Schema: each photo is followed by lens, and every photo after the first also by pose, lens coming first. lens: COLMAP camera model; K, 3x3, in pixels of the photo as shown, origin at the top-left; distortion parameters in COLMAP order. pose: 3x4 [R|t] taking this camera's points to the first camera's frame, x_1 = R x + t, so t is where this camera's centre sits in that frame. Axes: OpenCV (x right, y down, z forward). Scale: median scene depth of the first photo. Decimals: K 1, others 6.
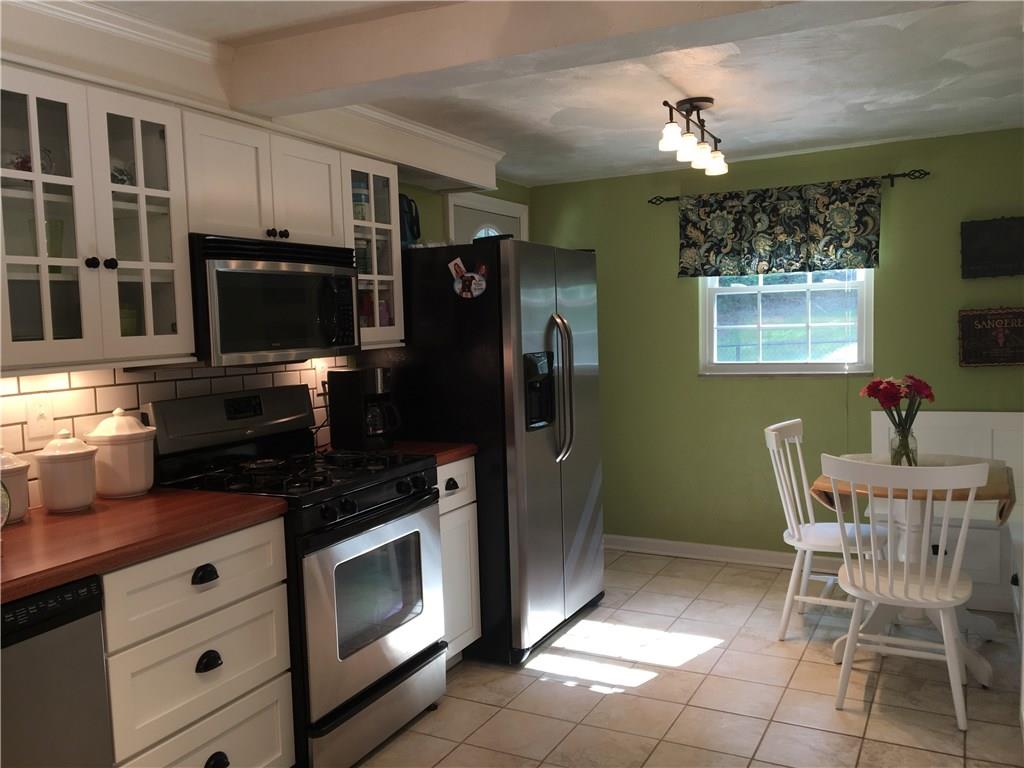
lens RADIAL K [[861.9, 0, 507.1], [0, 861.9, 385.6], [0, 0, 1]] dist [0.099073, -0.165764]
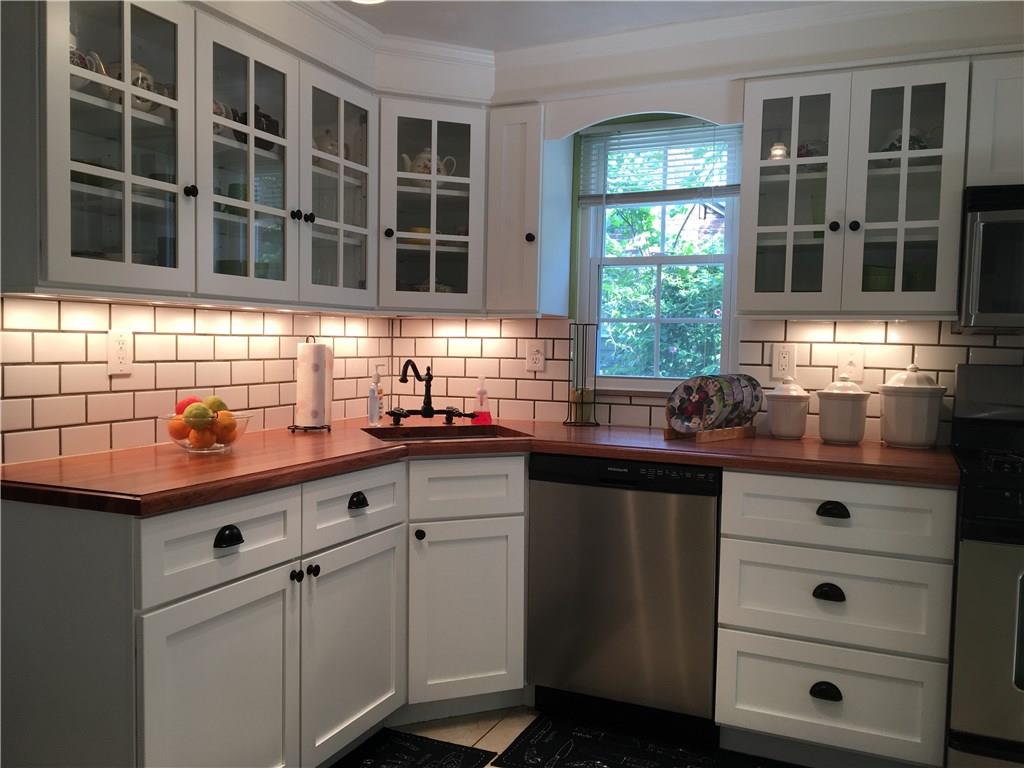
lens RADIAL K [[861.9, 0, 507.1], [0, 861.9, 385.6], [0, 0, 1]] dist [0.099073, -0.165764]
pose [[0.046903, 0.083285, -0.995421, 0.684926], [-0.105611, 0.991346, 0.077968, 0.024641], [0.993301, 0.101471, 0.055293, 0.532714]]
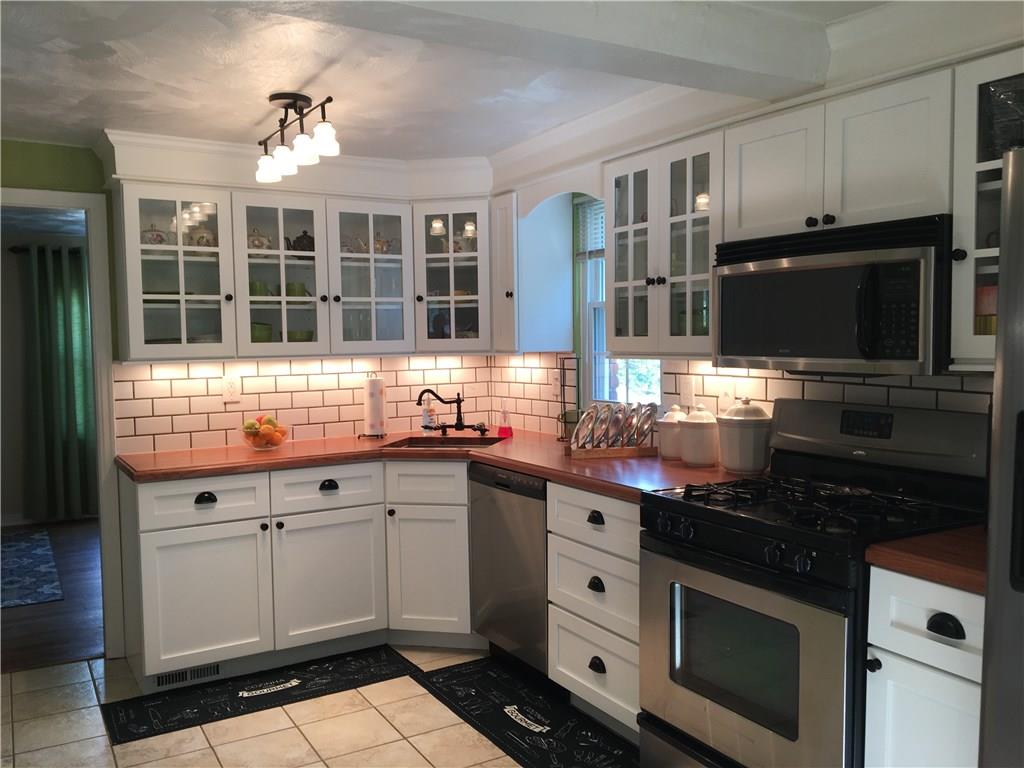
lens RADIAL K [[861.9, 0, 507.1], [0, 861.9, 385.6], [0, 0, 1]] dist [0.099073, -0.165764]
pose [[-0.534245, 0.087851, -0.840753, 0.813837], [-0.039934, 0.990852, 0.128911, -0.146755], [0.844386, 0.102444, -0.525849, 1.562143]]
